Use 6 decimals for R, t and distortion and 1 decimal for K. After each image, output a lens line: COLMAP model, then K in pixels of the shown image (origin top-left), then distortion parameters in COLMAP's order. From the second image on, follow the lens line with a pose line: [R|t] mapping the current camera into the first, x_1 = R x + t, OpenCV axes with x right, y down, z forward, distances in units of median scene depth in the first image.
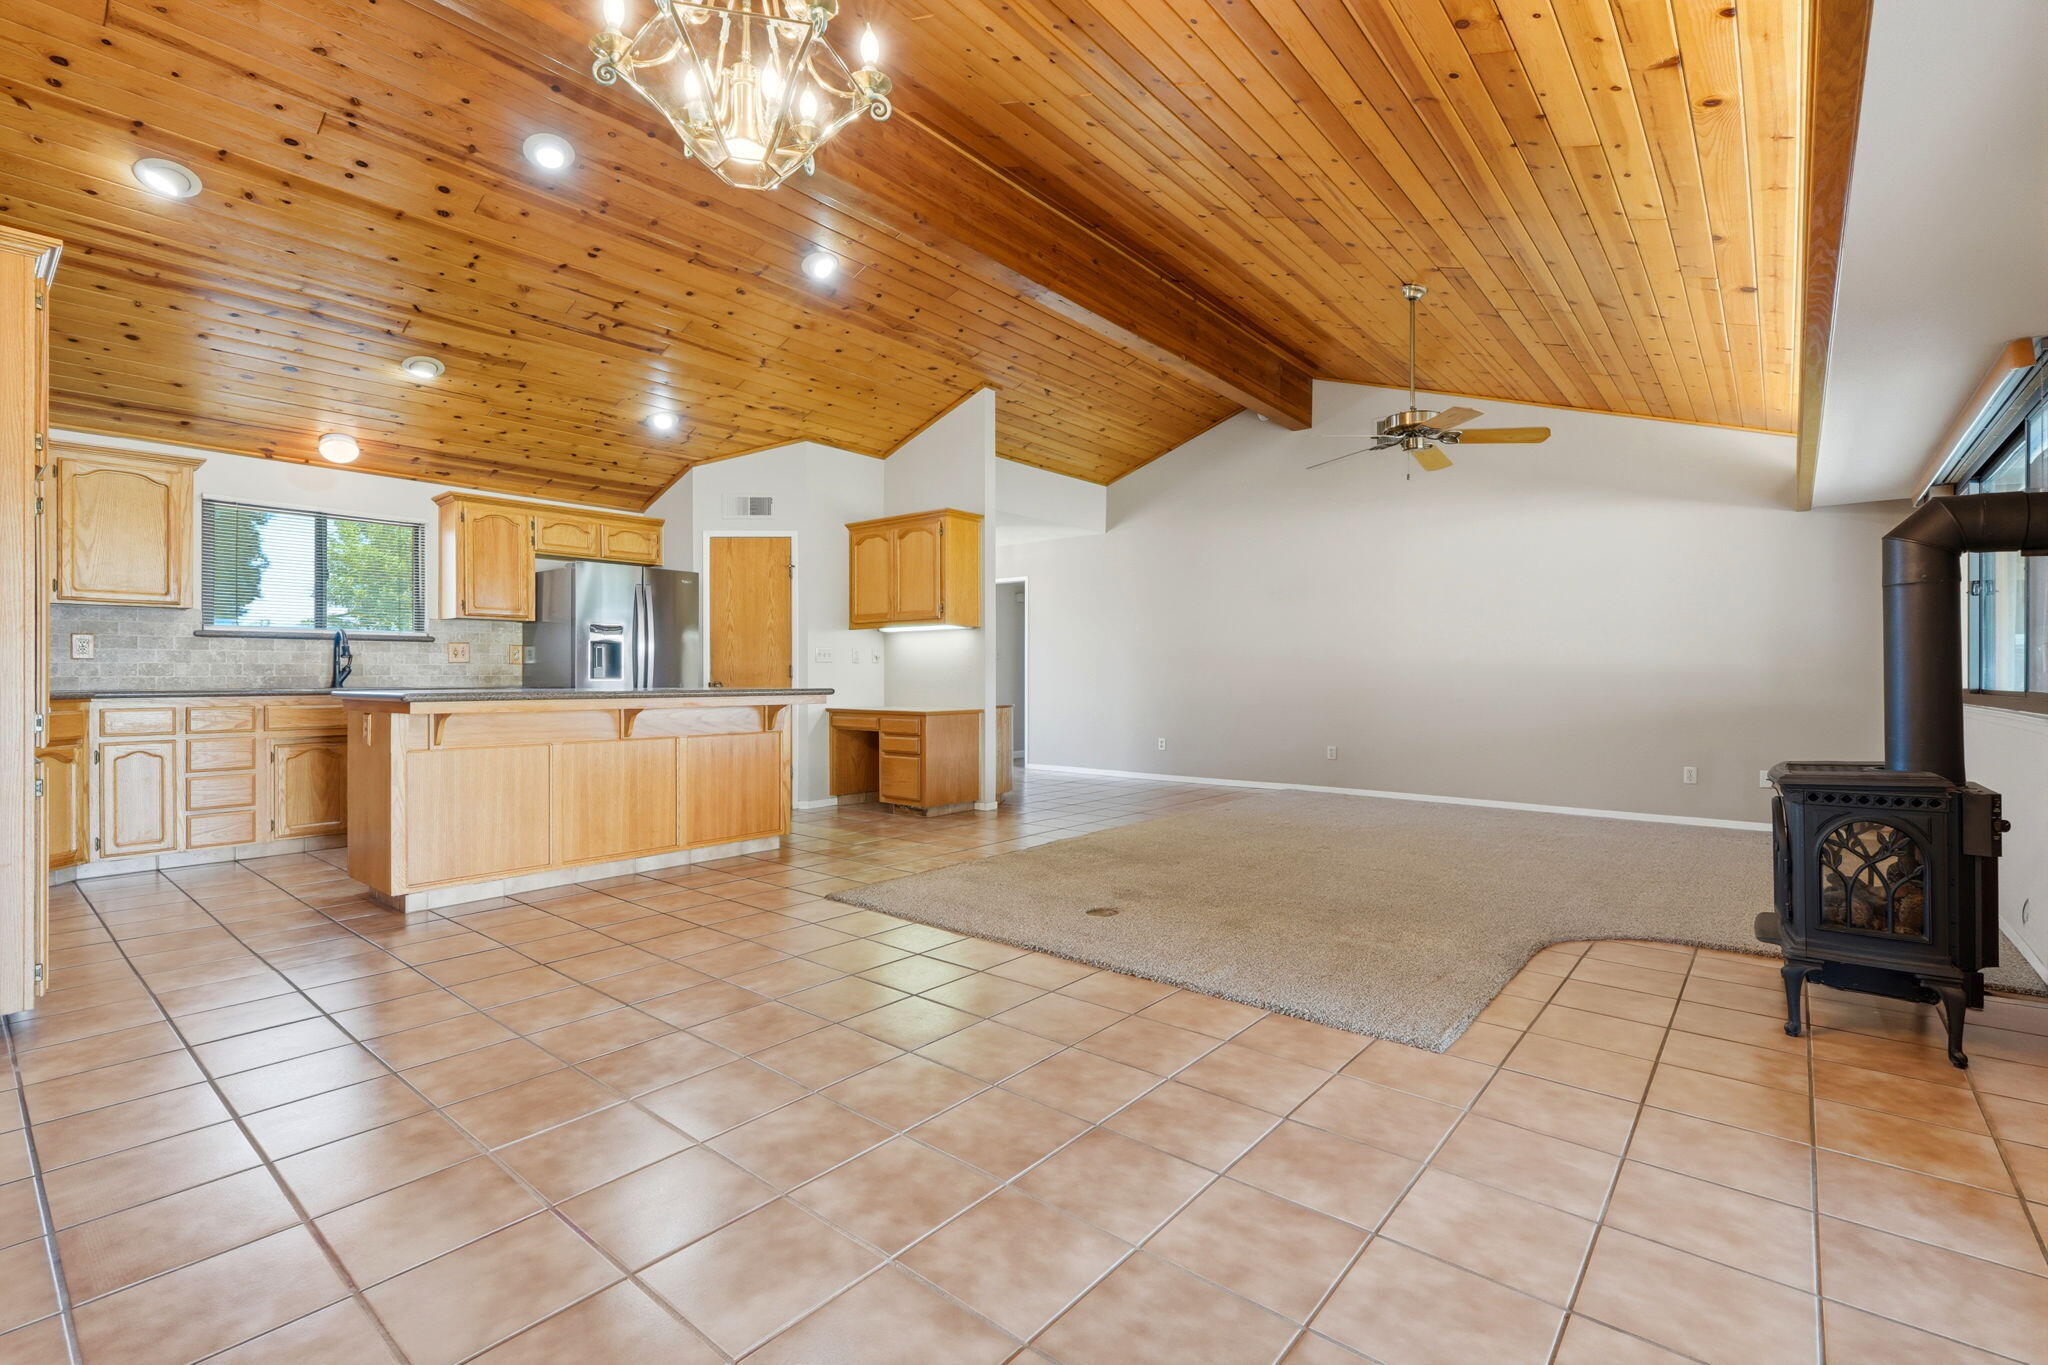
lens RADIAL K [[912.7, 0, 1024.0], [0, 912.7, 682.5], [0, 0, 1]] dist [0.001699, -0.000061]
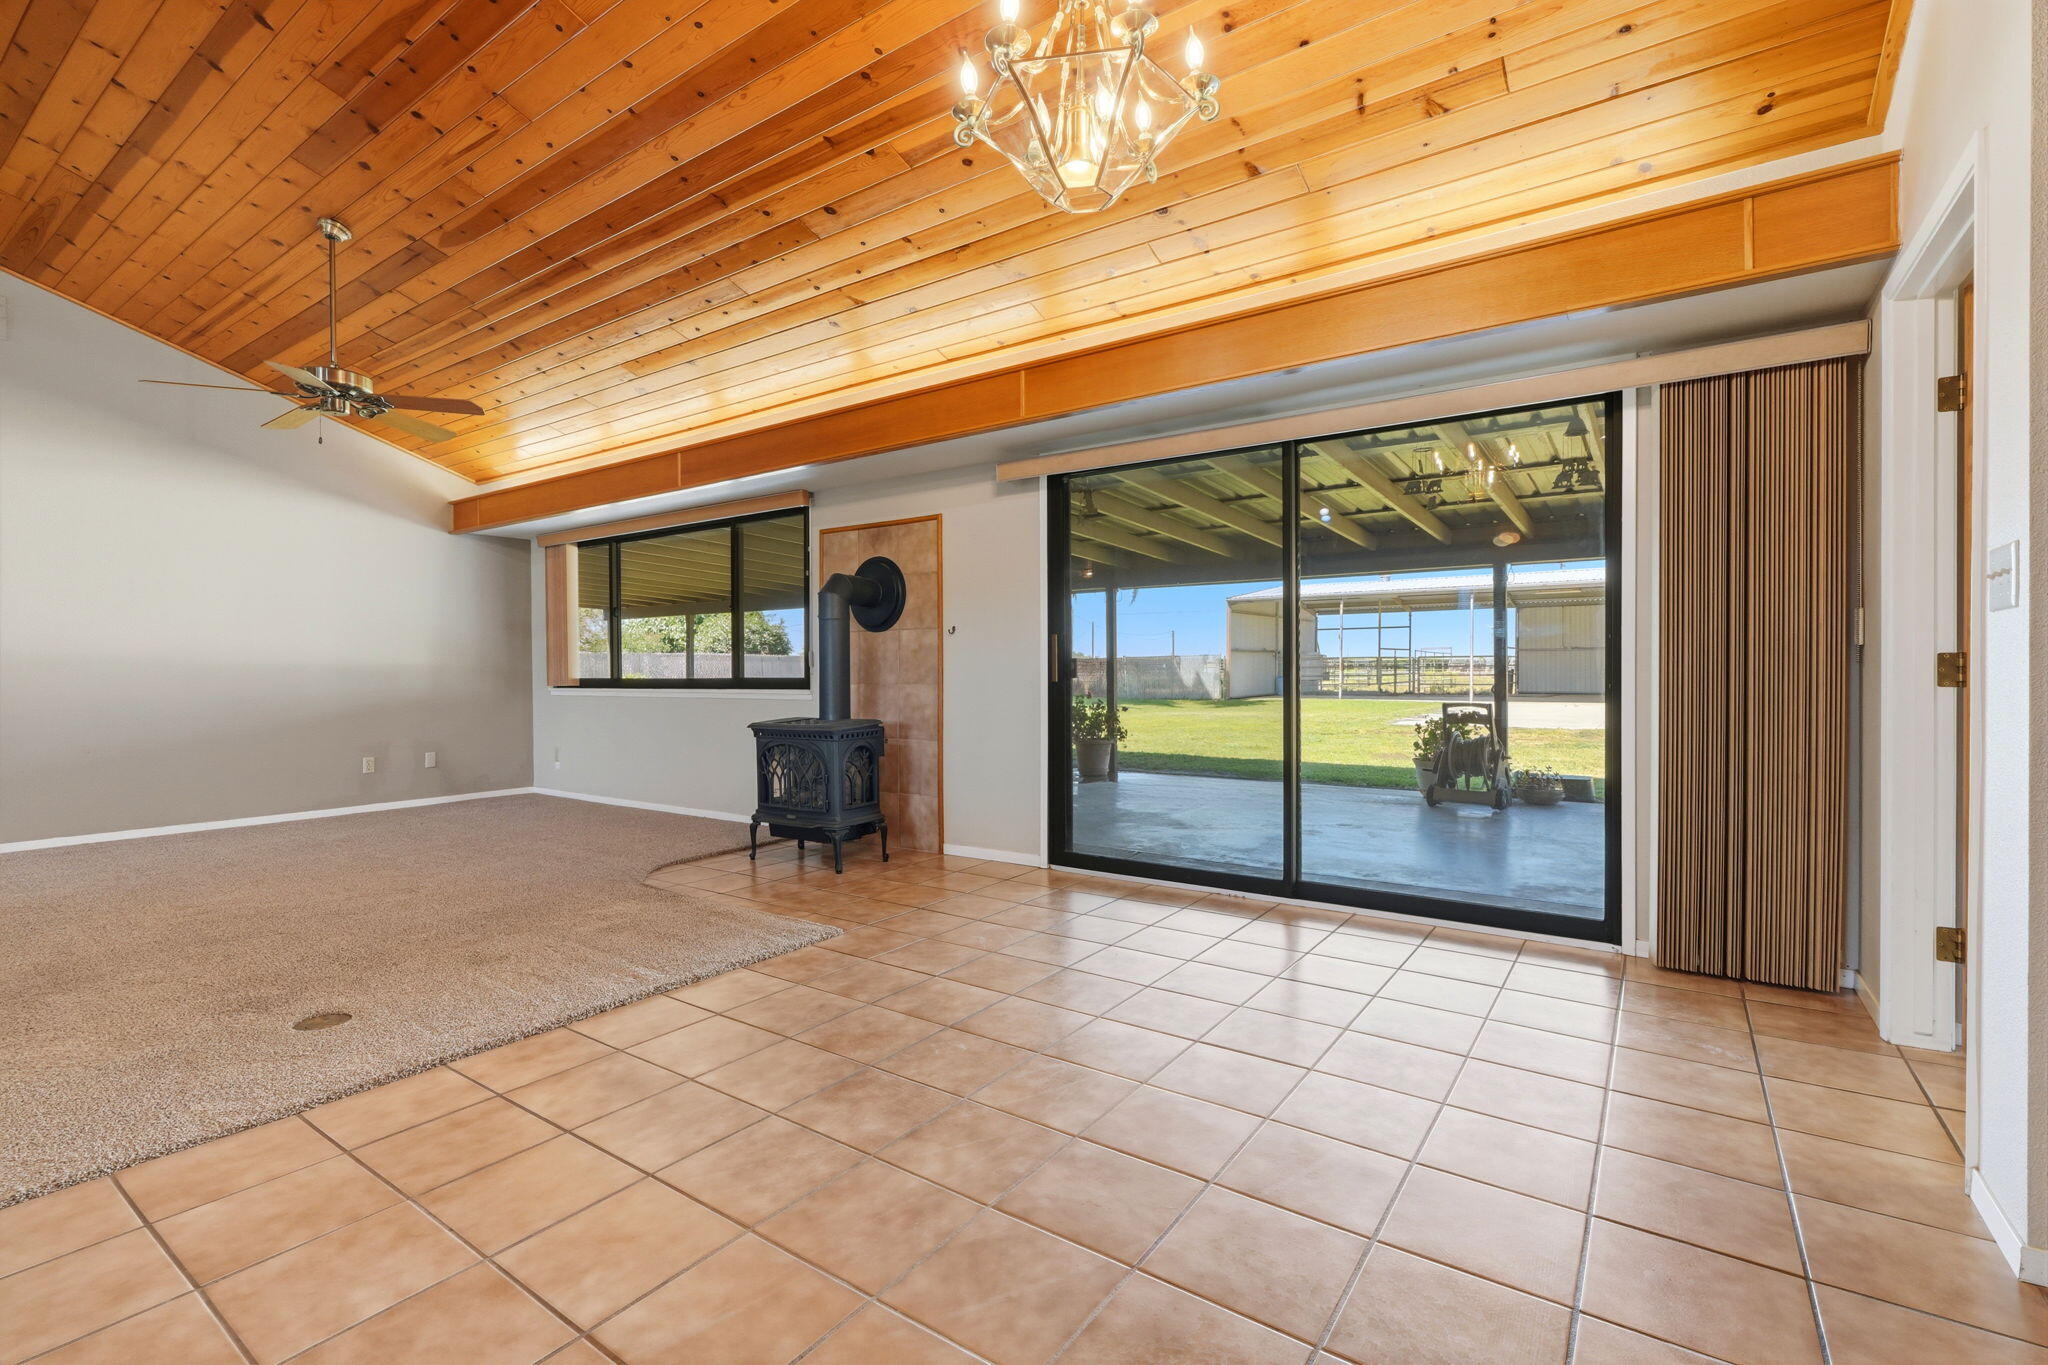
lens RADIAL K [[920.2, 0, 1025.5], [0, 920.2, 674.8], [0, 0, 1]] dist [-0.001377, -0.000505]
pose [[-0.083458, -0.007855, 0.996480, -0.911269], [0.014498, 0.999854, 0.009096, -0.004432], [-0.996406, 0.015206, -0.083332, 0.768103]]
